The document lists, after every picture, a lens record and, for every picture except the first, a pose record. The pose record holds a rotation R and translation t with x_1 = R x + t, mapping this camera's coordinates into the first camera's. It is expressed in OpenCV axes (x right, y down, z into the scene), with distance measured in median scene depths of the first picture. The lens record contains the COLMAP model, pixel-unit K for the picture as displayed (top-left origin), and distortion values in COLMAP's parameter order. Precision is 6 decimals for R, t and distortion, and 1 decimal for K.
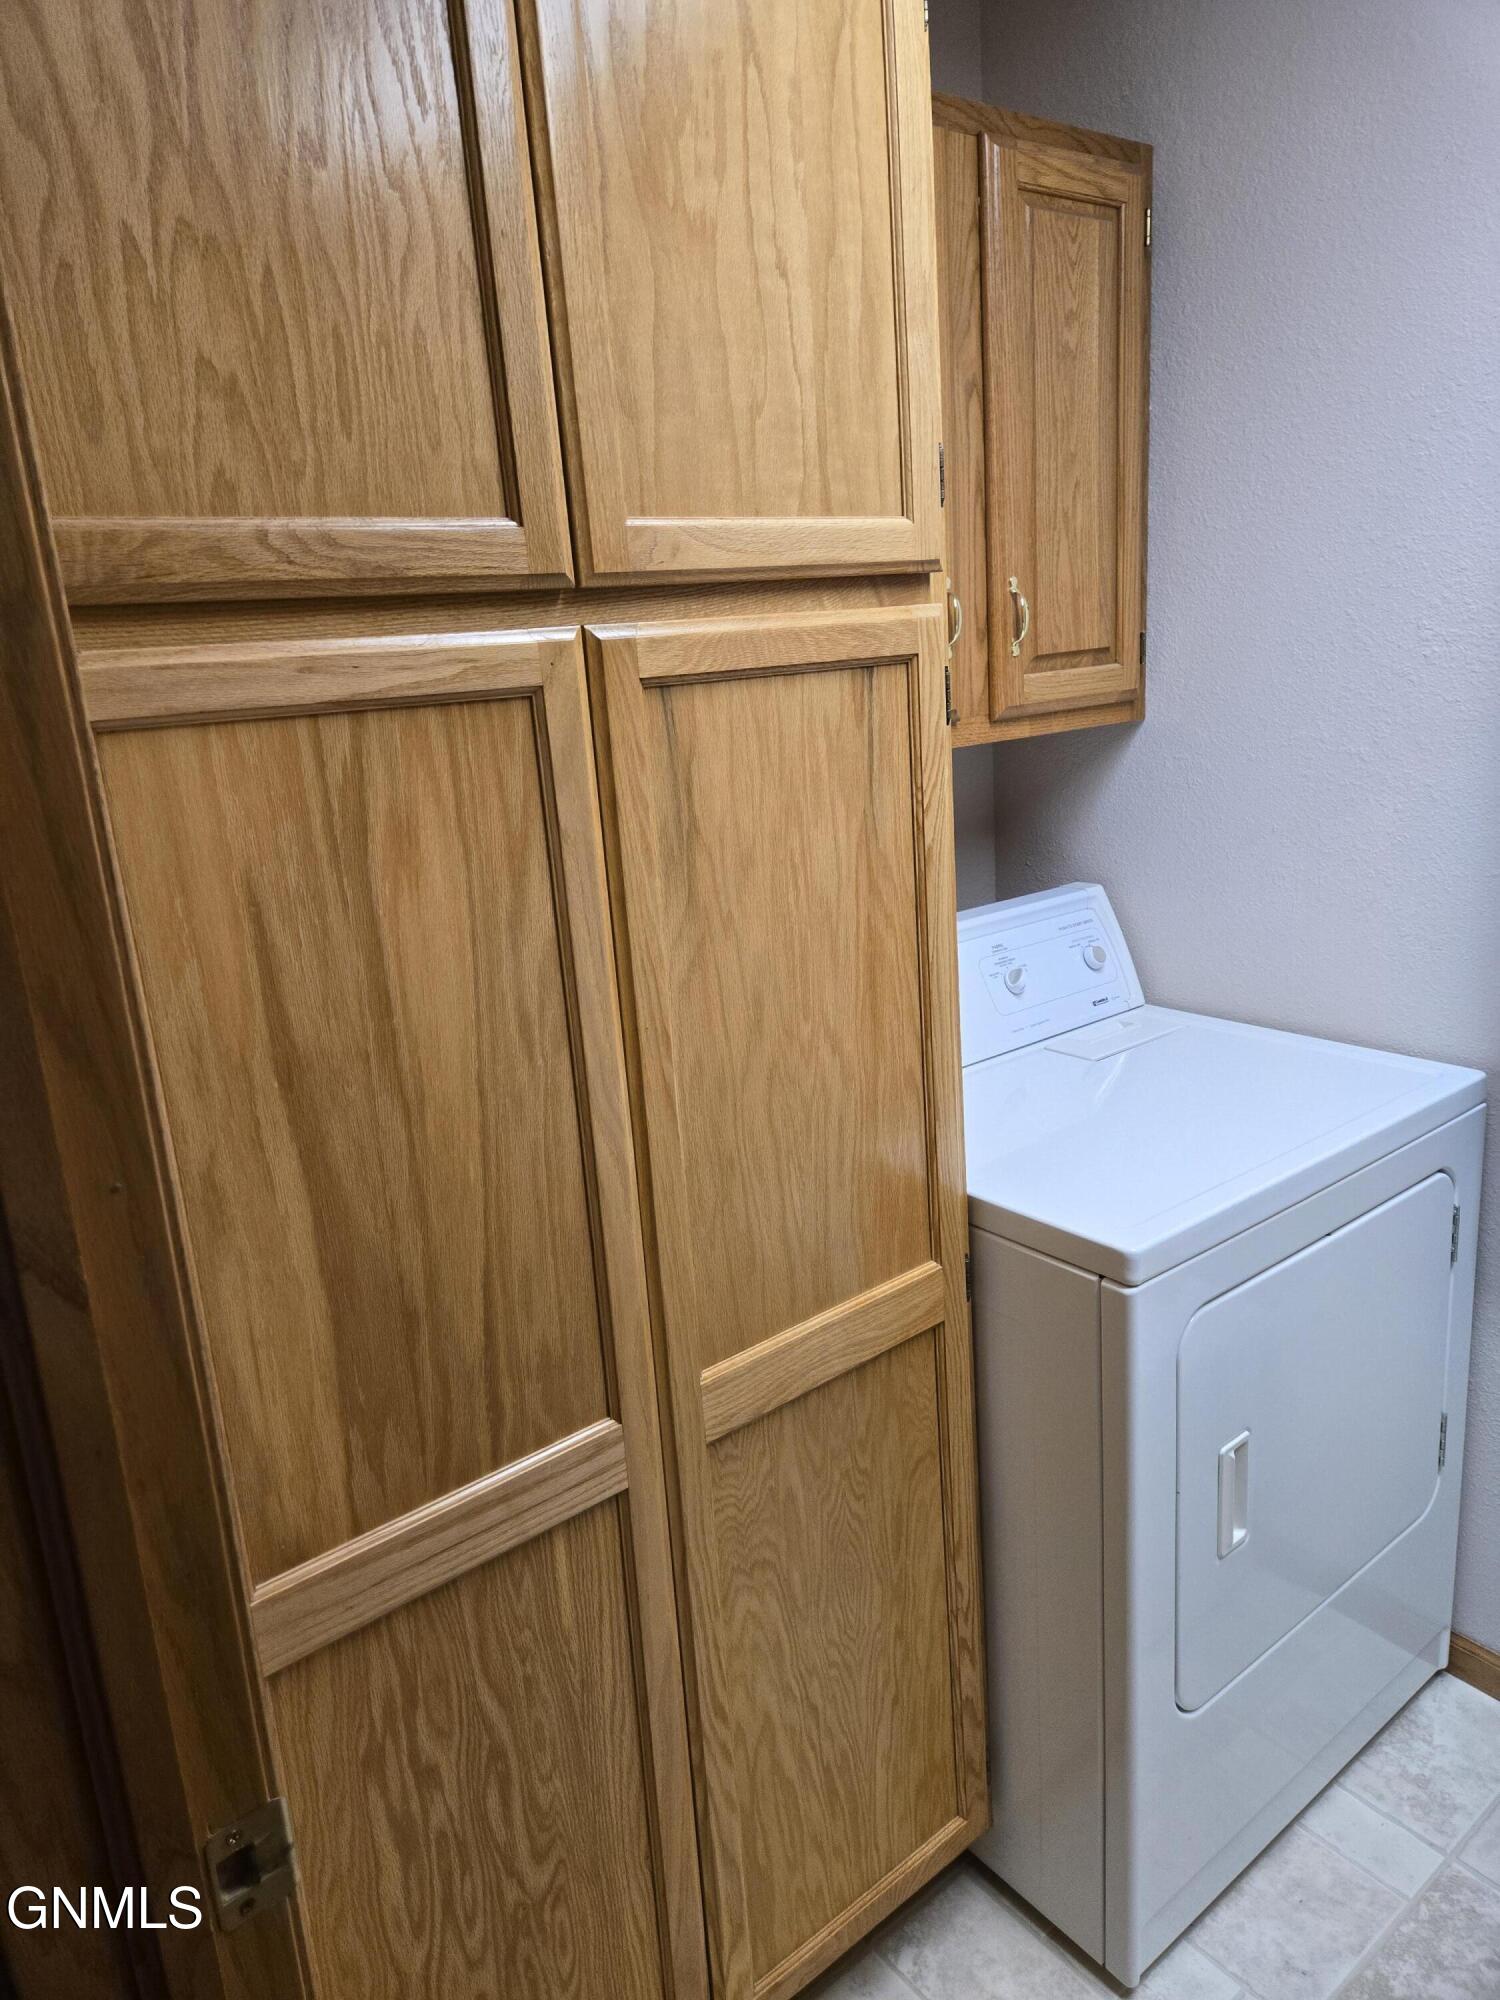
lens RADIAL K [[1335.4, 0, 747.4], [0, 1335.4, 991.1], [0, 0, 1]] dist [0.077354, -0.060685]
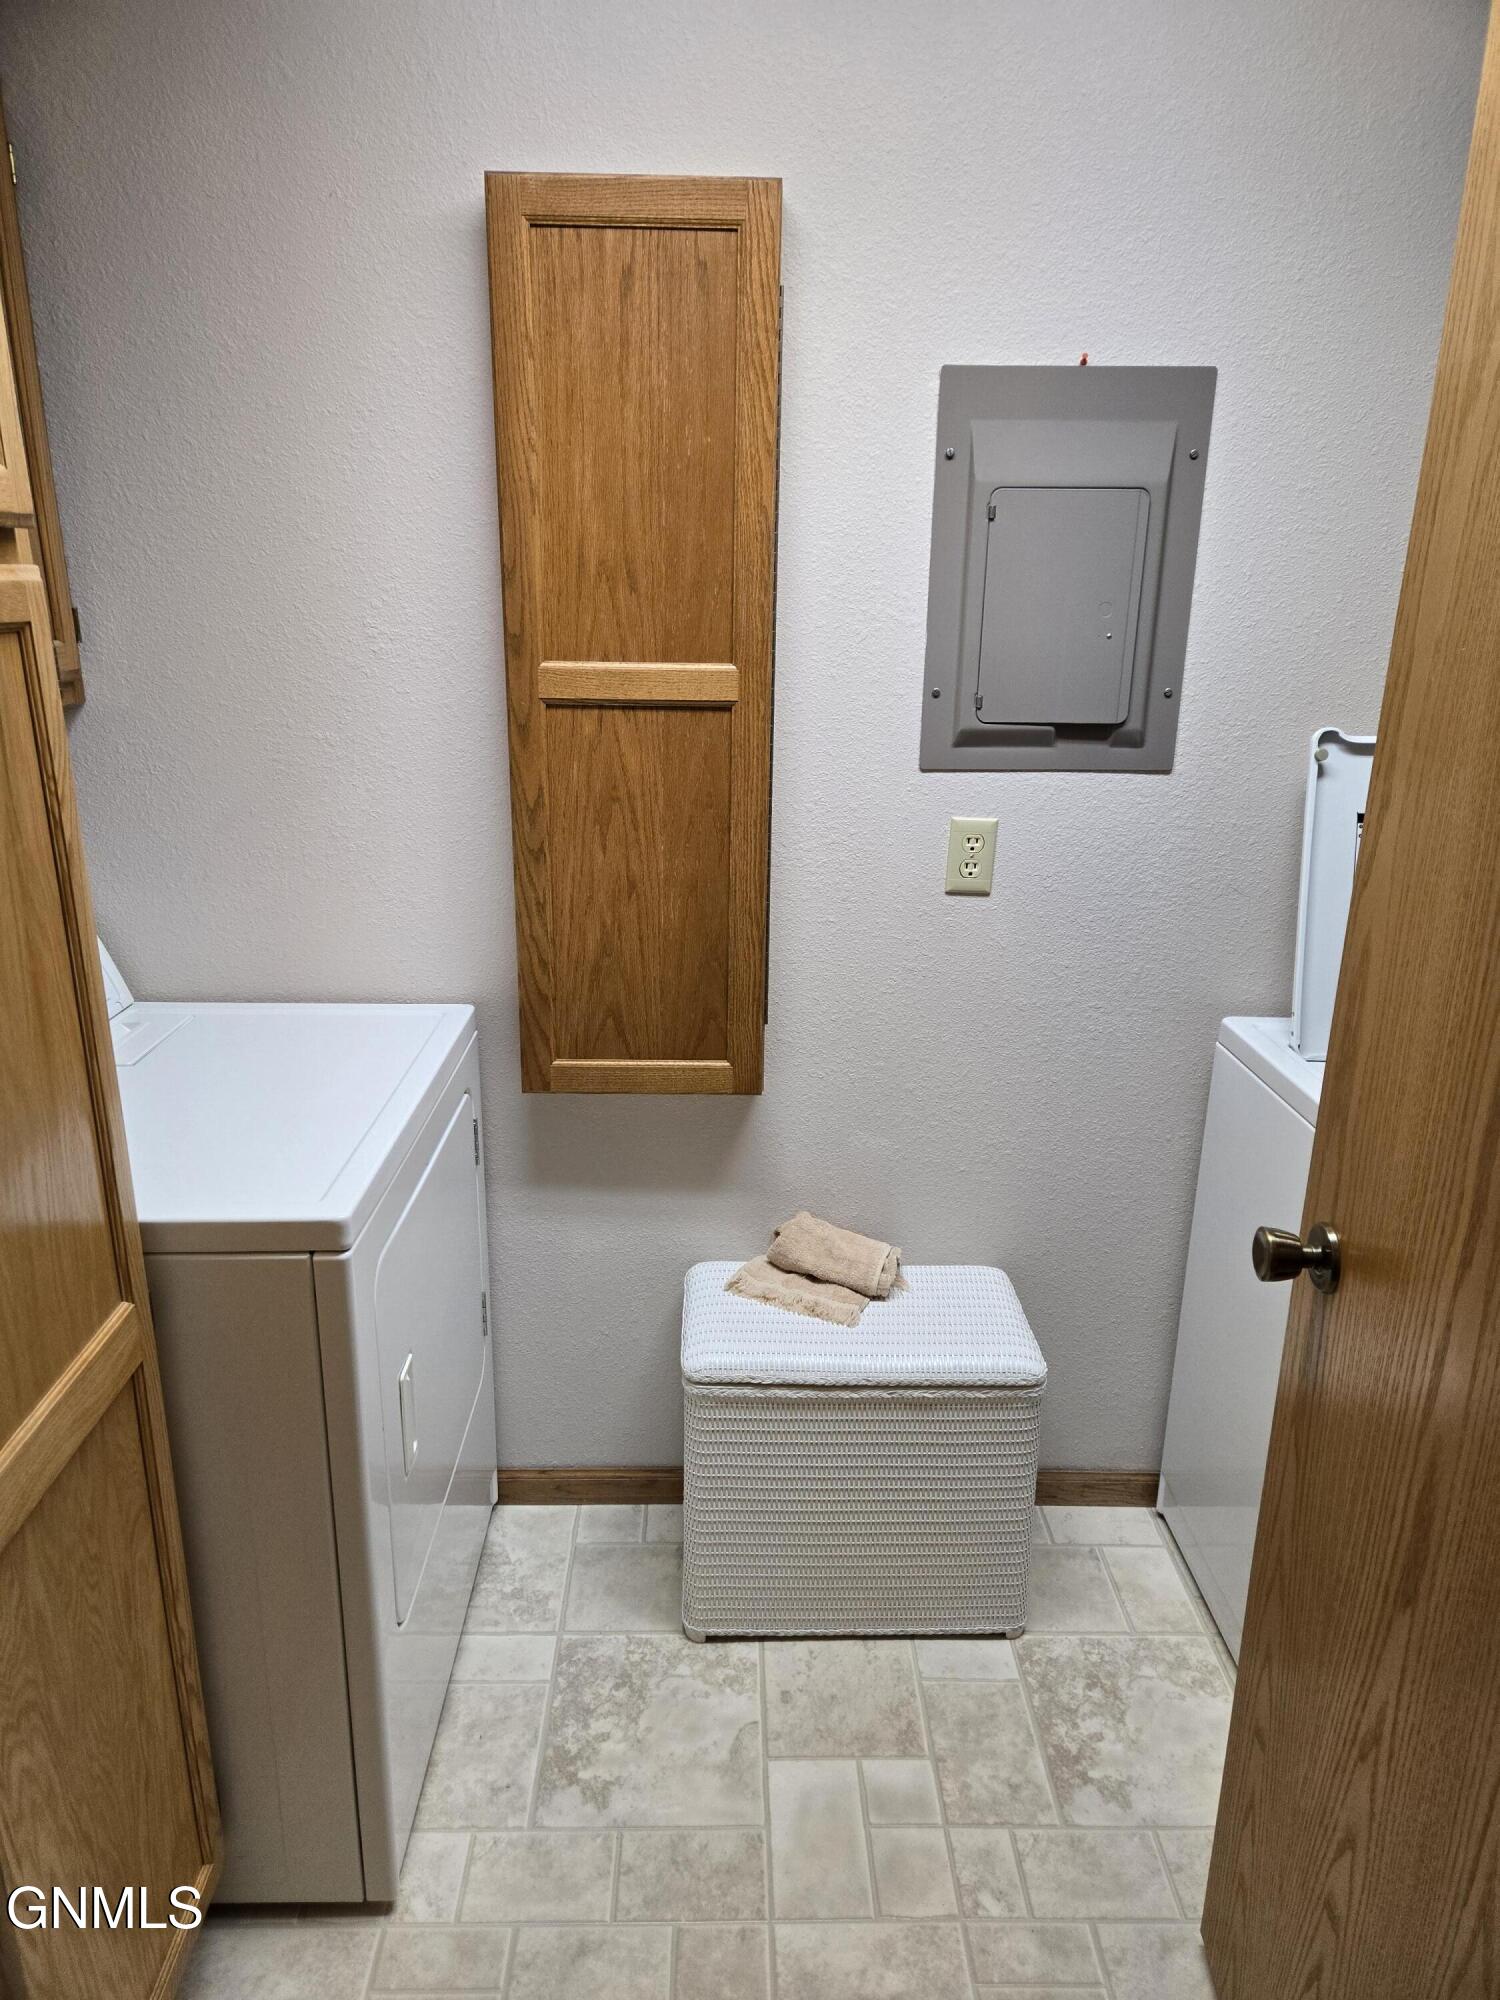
lens RADIAL K [[1331.7, 0, 761.6], [0, 1331.7, 1015.9], [0, 0, 1]] dist [0.082530, -0.073565]
pose [[0.595378, -0.174184, 0.784337, -0.242099], [0.152633, 0.982960, 0.102433, -0.013450], [-0.788815, 0.058729, 0.611819, 0.075799]]
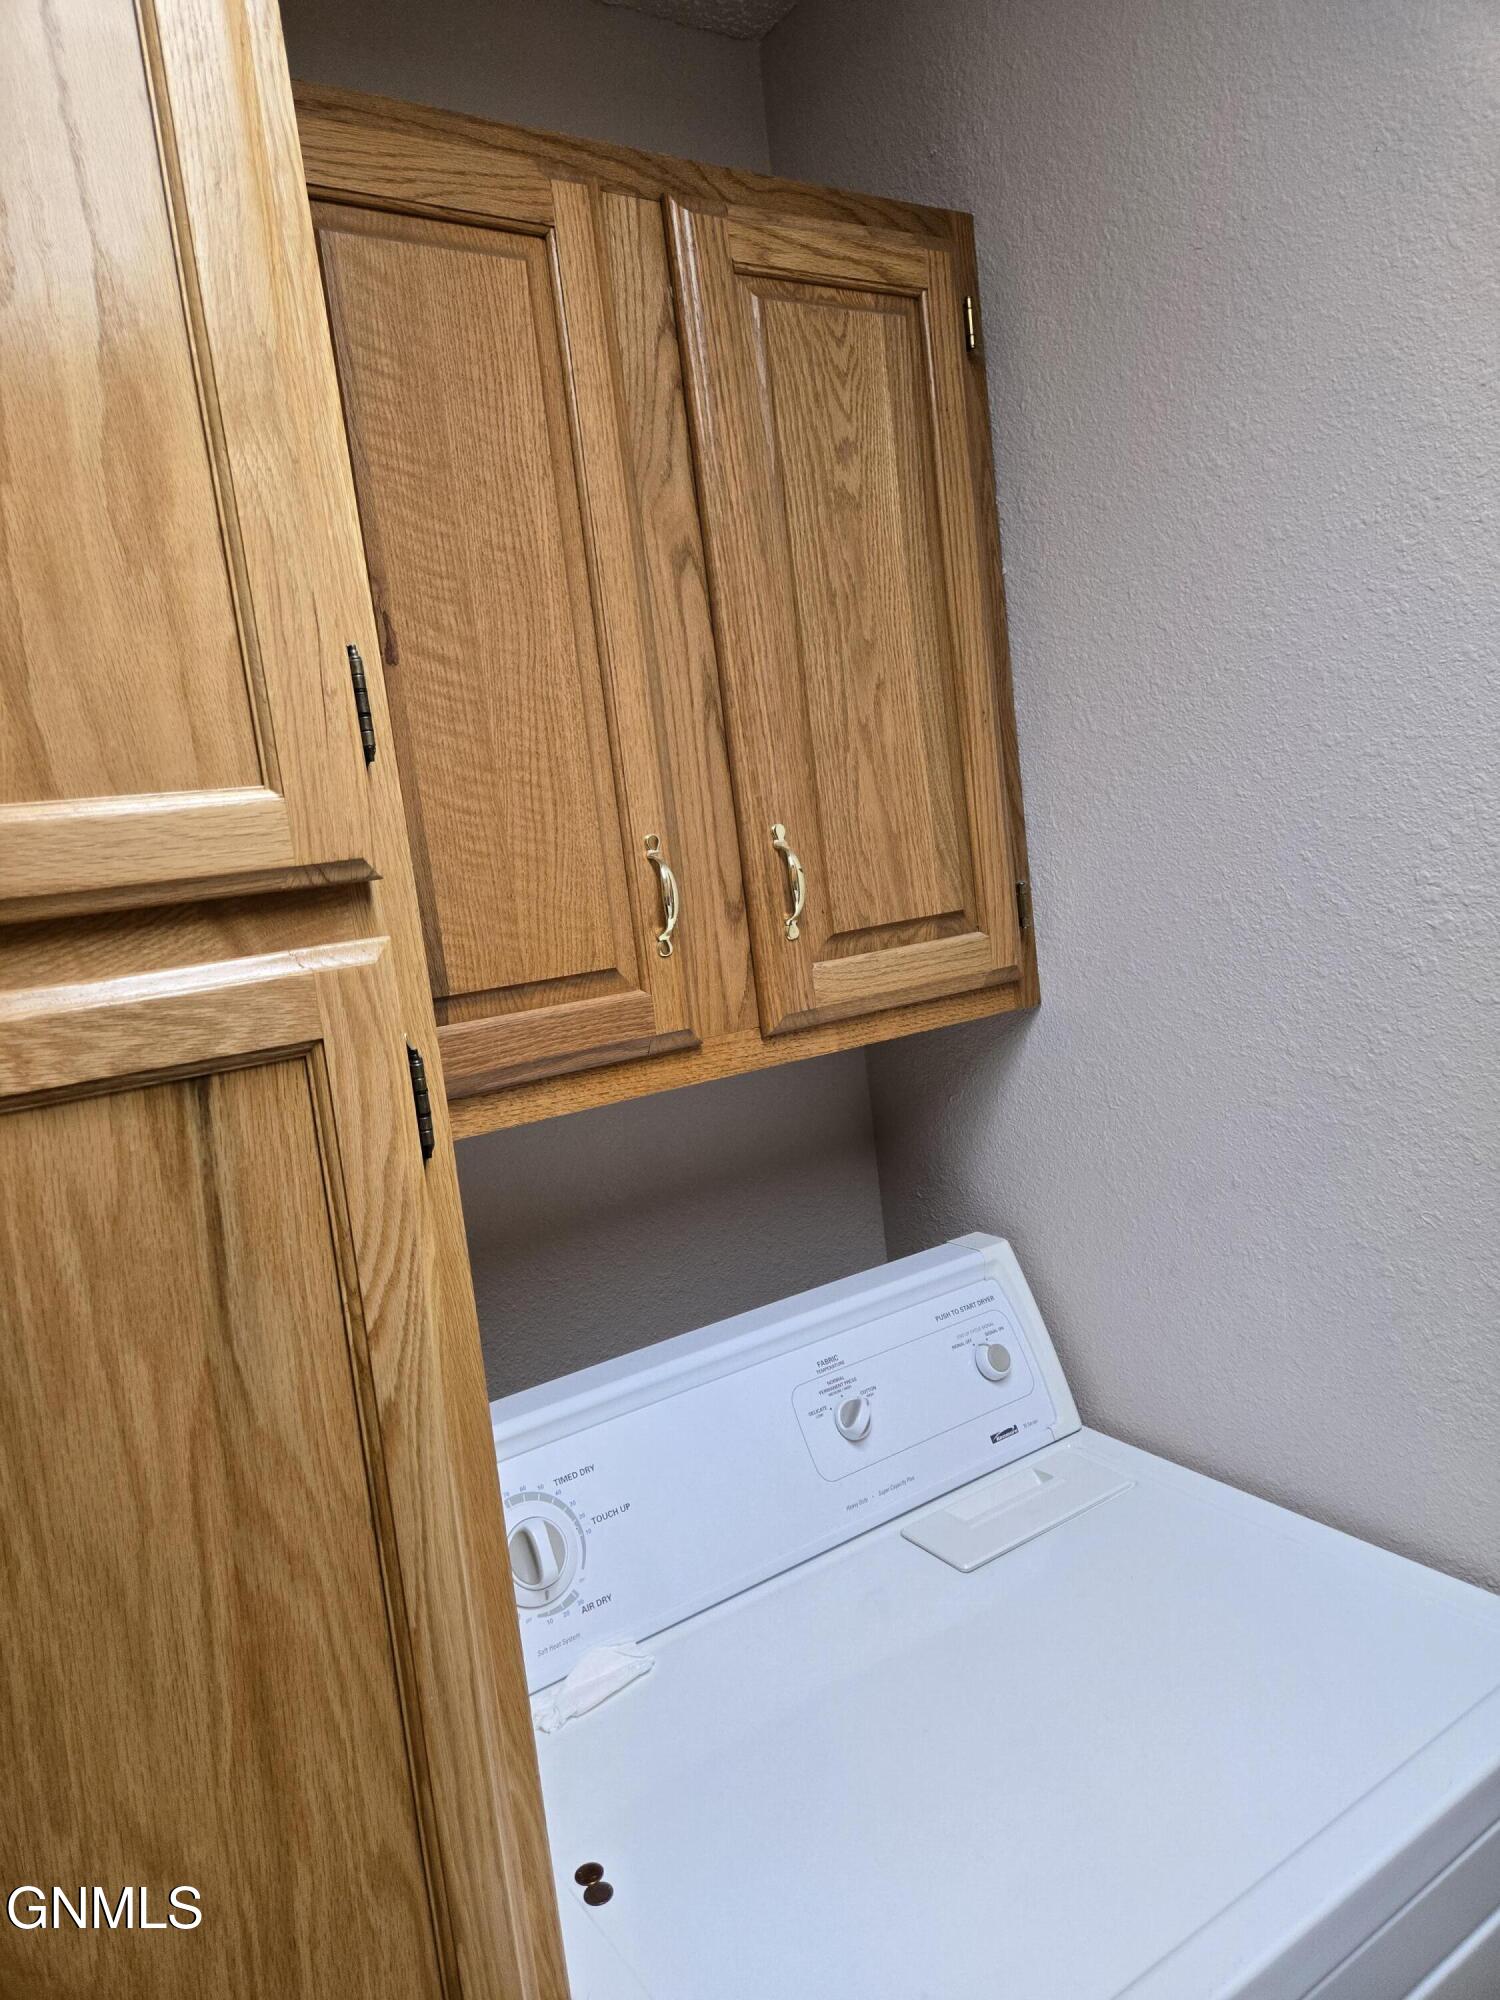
lens RADIAL K [[1335.4, 0, 747.4], [0, 1335.4, 991.1], [0, 0, 1]] dist [0.077354, -0.060685]
pose [[0.995115, -0.038913, -0.090727, 0.248726], [0.026860, 0.991087, -0.130480, -0.147724], [0.094995, 0.127406, 0.987291, 0.379617]]
